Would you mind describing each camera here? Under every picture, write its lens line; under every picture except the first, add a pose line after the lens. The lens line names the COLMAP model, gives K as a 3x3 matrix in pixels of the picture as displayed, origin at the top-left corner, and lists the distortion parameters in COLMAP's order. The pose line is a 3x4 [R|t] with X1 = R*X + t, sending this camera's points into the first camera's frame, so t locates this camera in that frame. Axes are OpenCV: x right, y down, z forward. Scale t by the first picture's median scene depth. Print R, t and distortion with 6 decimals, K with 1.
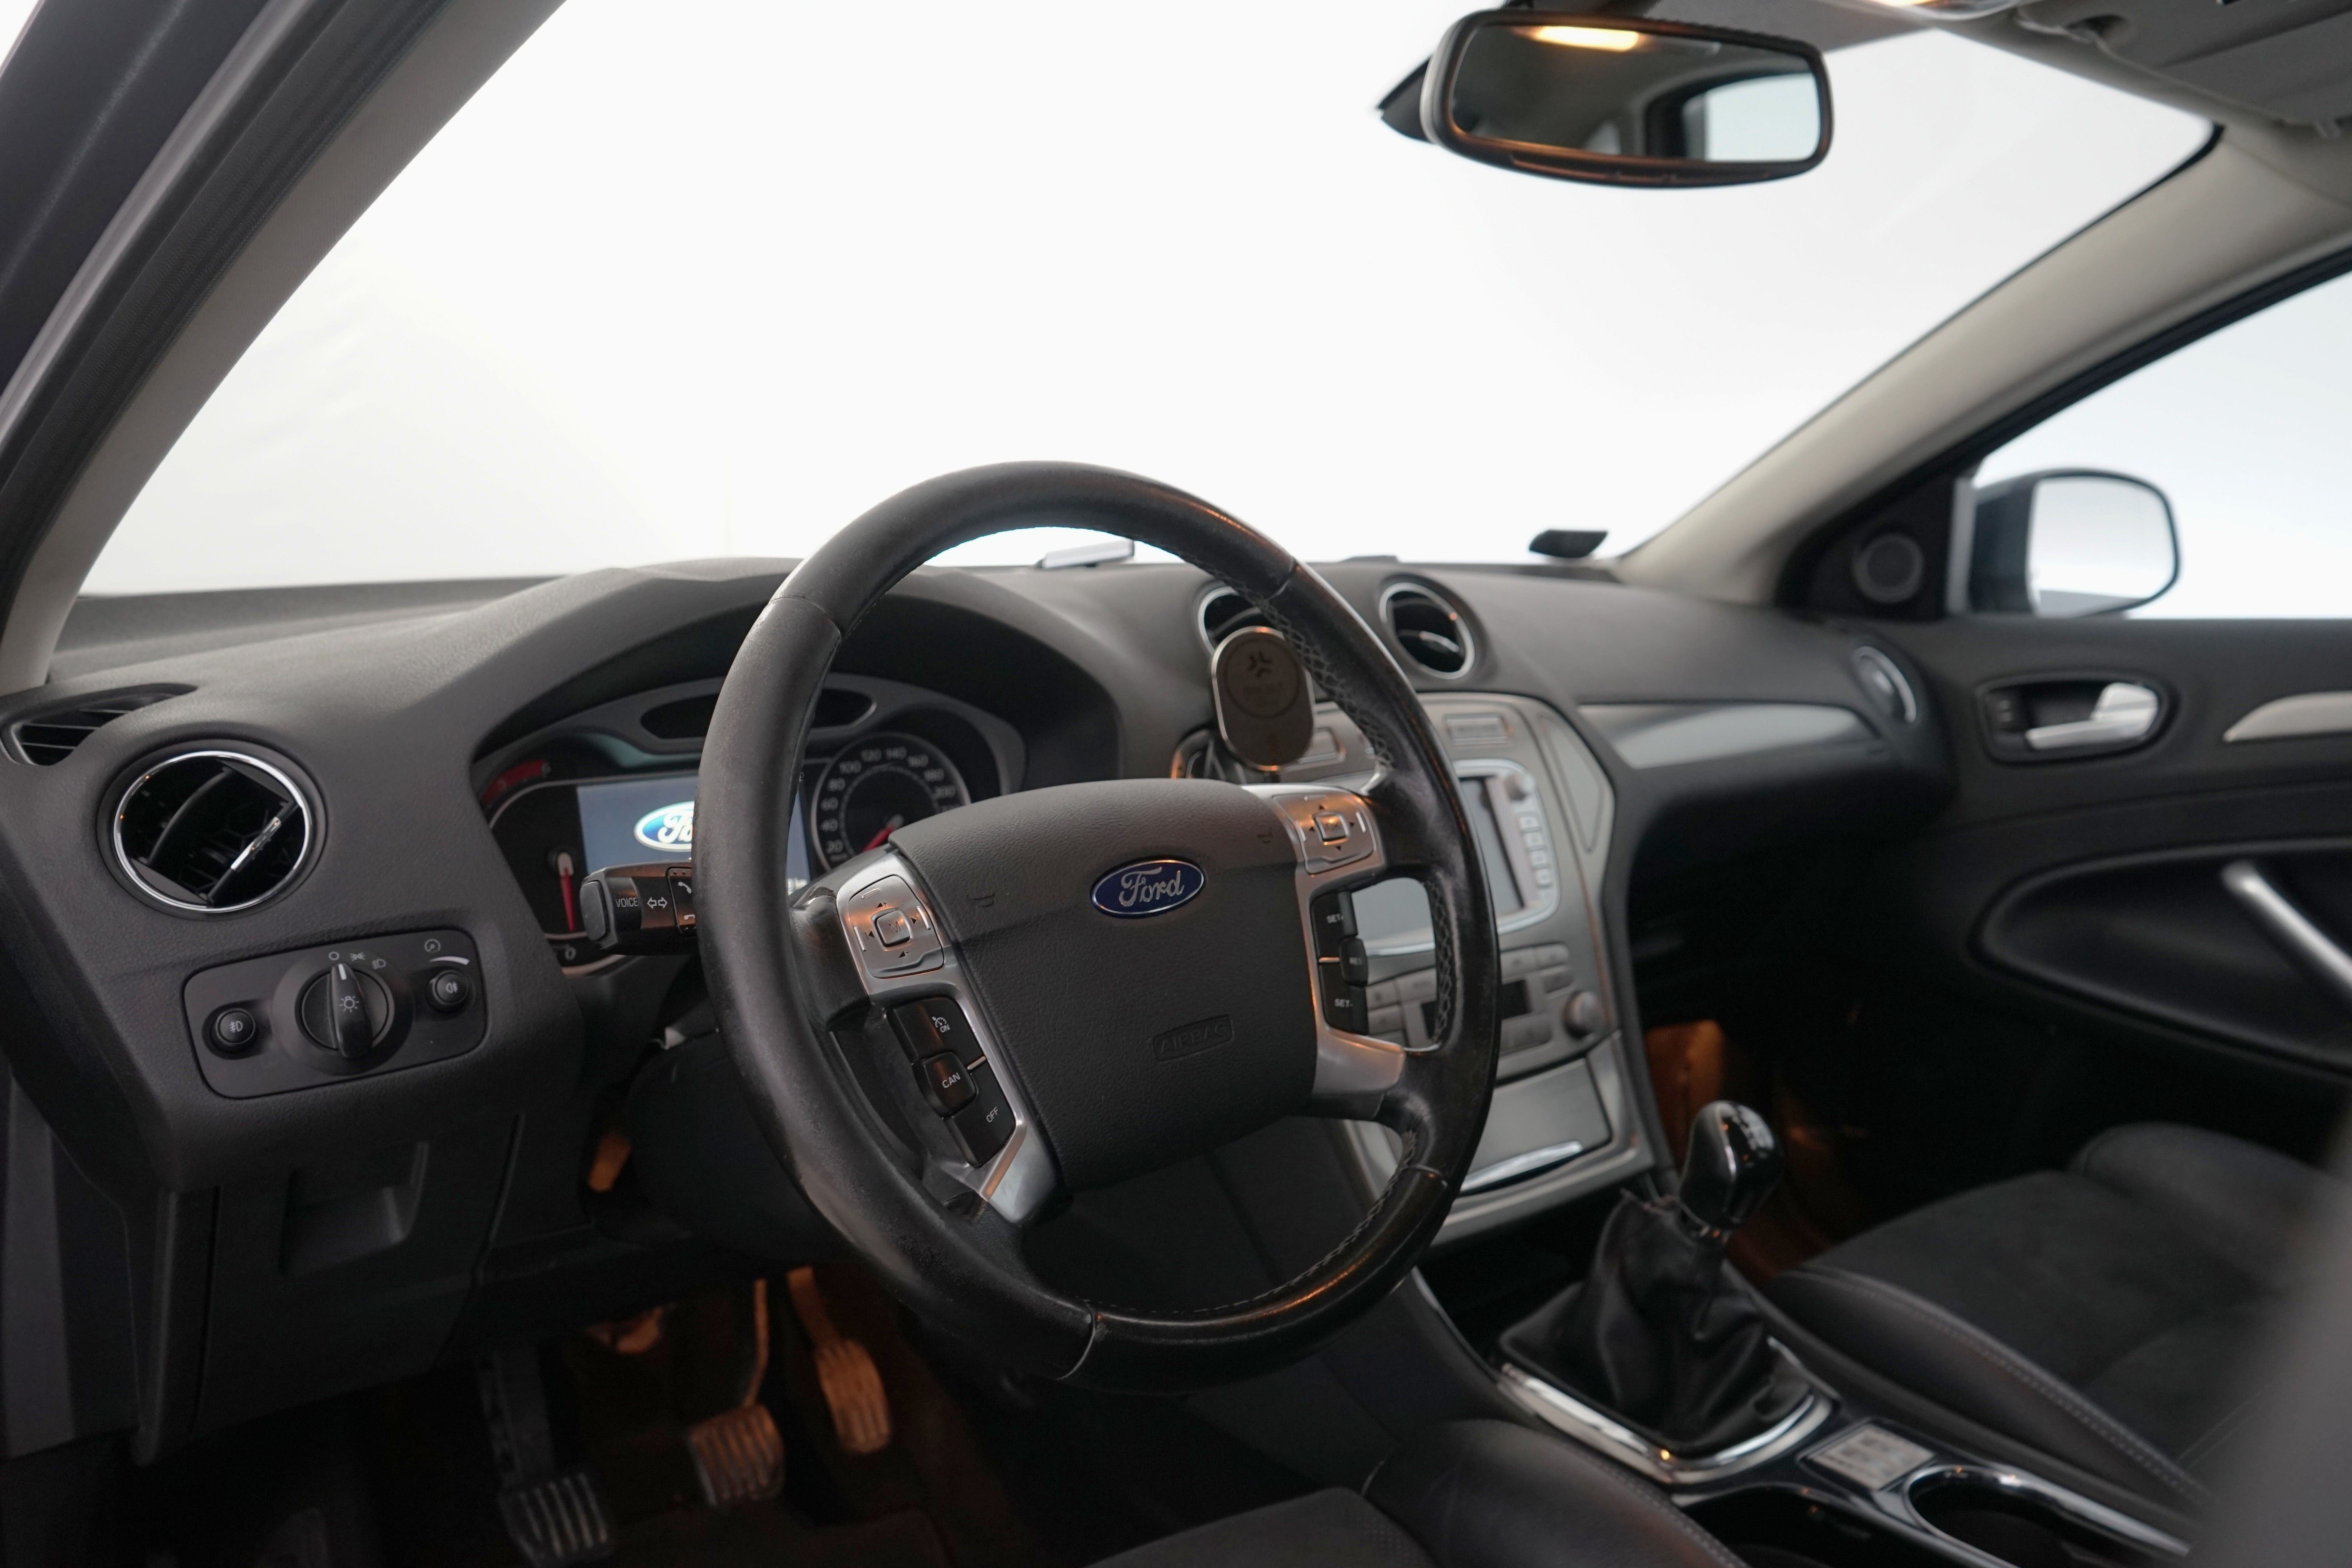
lens RADIAL K [[1872.2, 0, 1167.6], [0, 1872.2, 783.9], [0, 0, 1]] dist [0.018596, -0.008387]
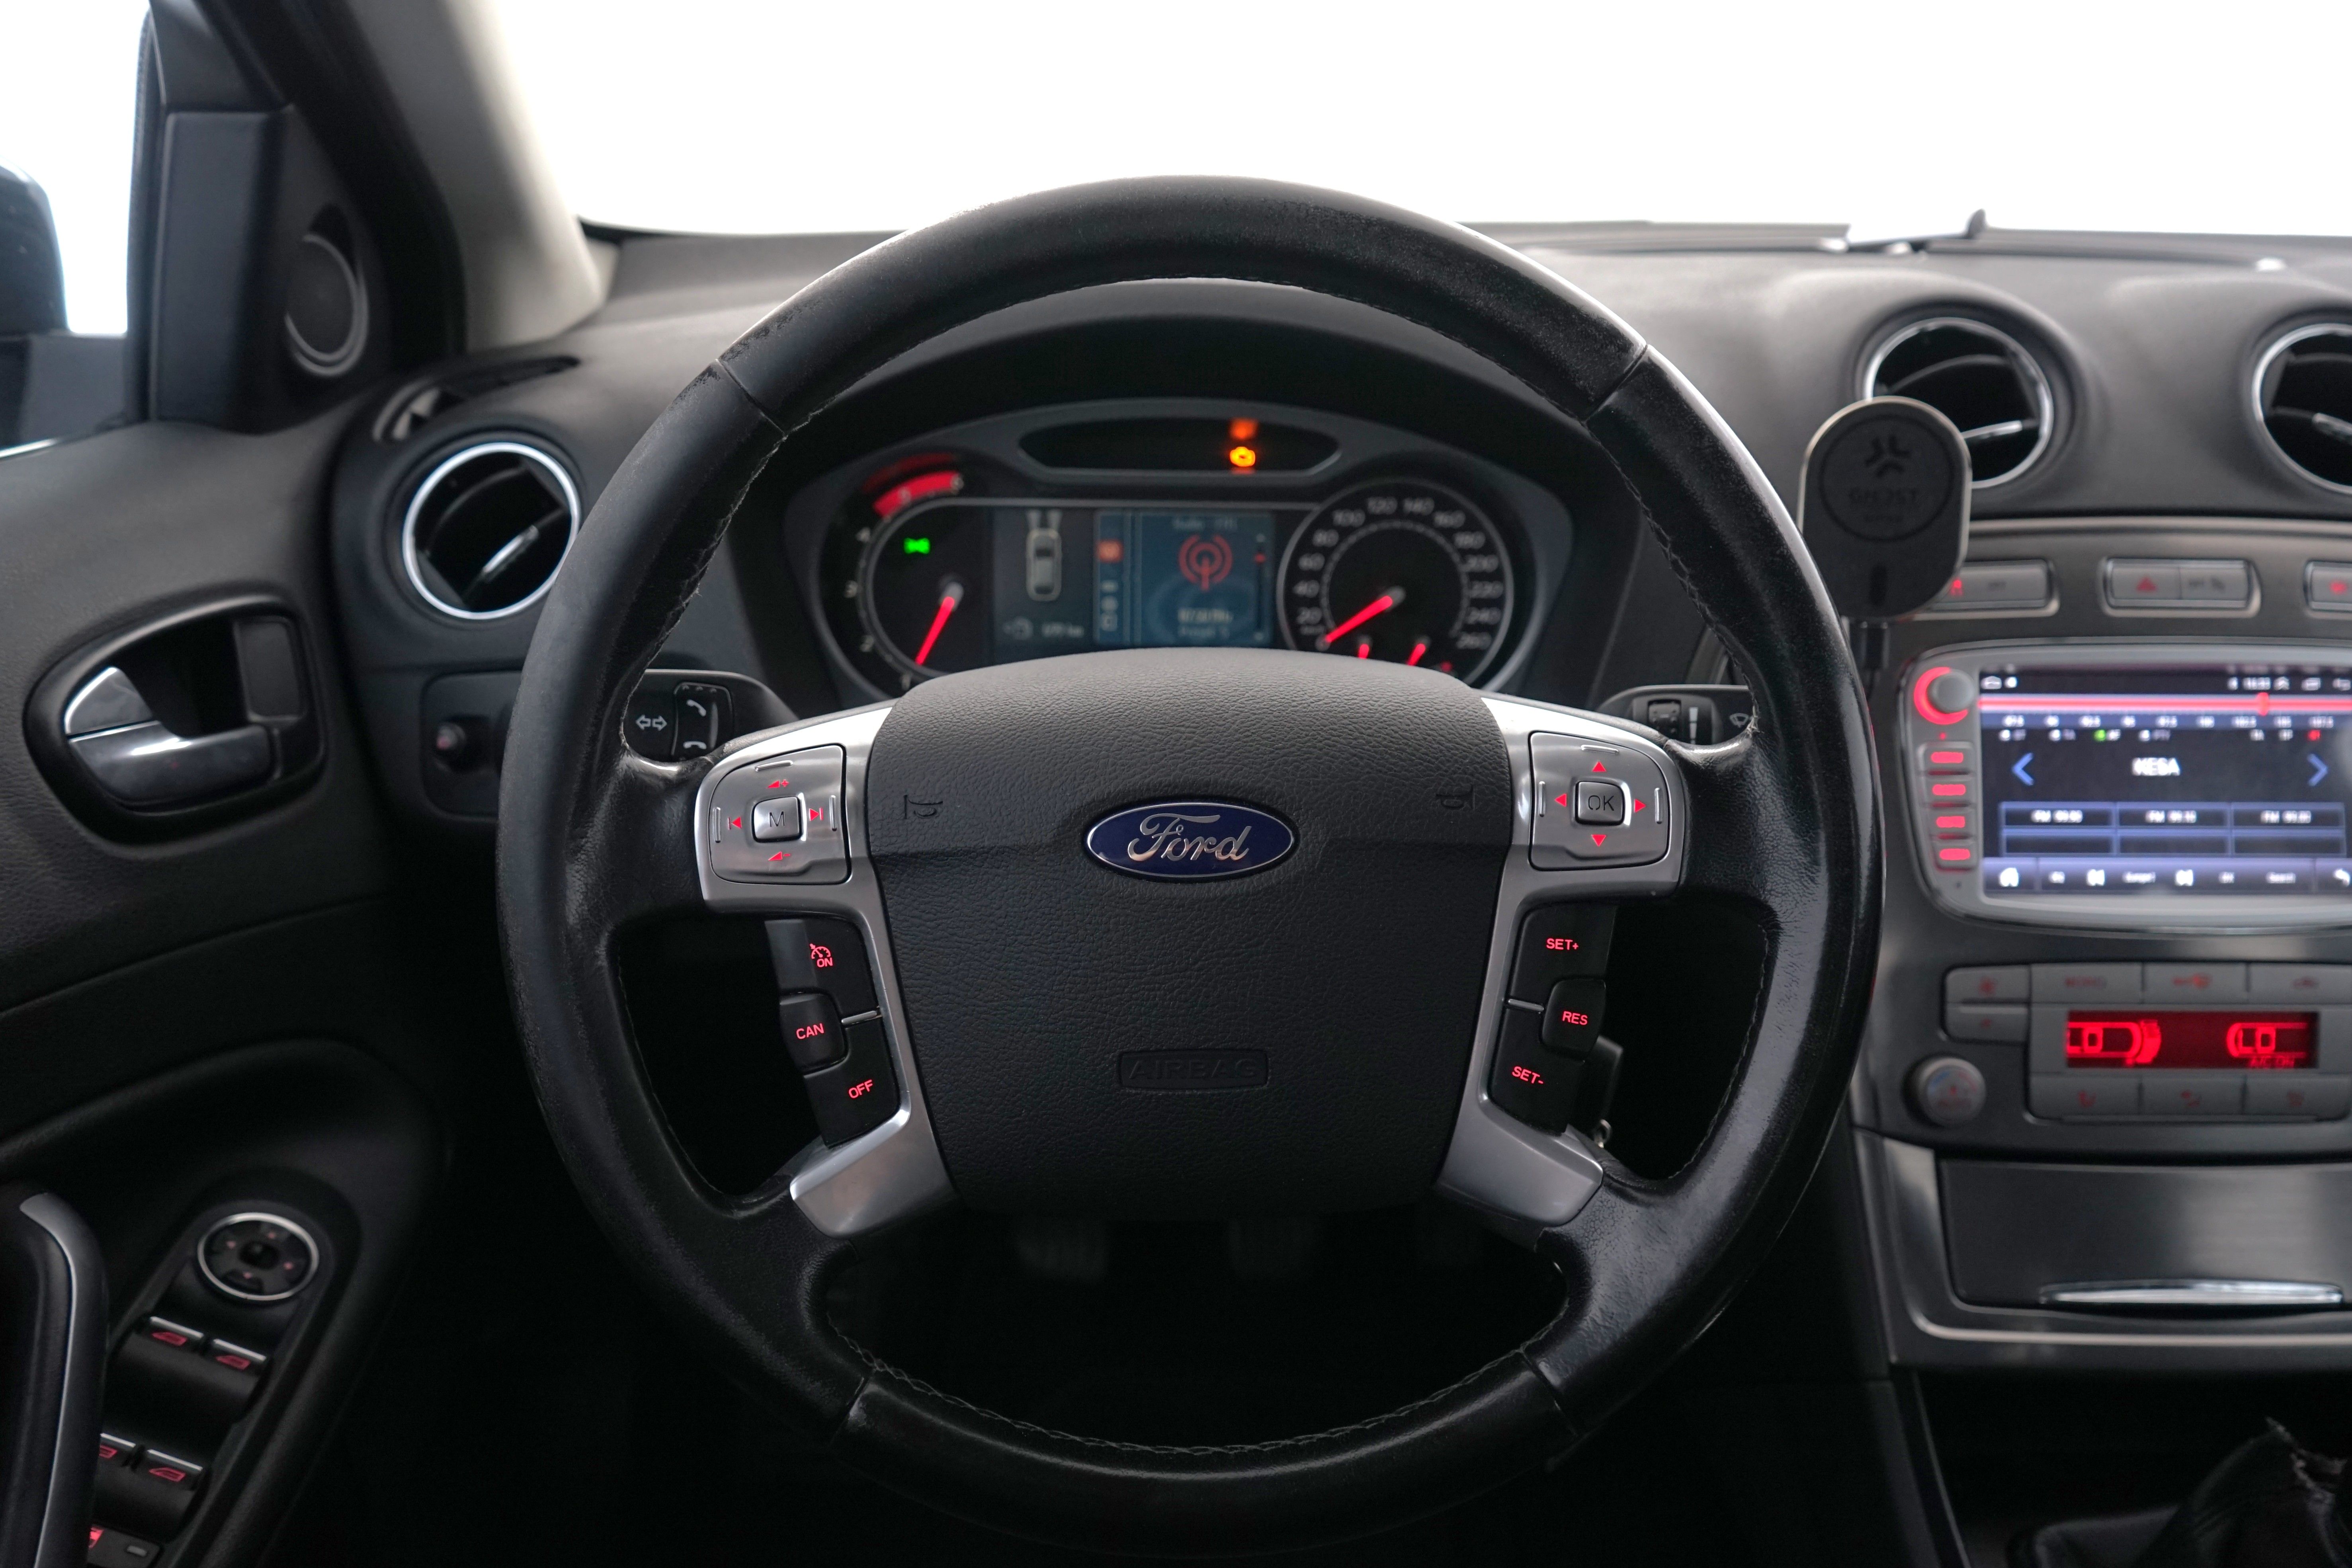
lens RADIAL K [[1897.3, 0, 1196.0], [0, 1897.3, 794.9], [0, 0, 1]] dist [-0.003703, -0.001347]
pose [[0.774498, 0.238210, -0.586011, 0.275482], [-0.098435, 0.960487, 0.260337, -0.098200], [0.624871, -0.143946, 0.767343, 0.330128]]
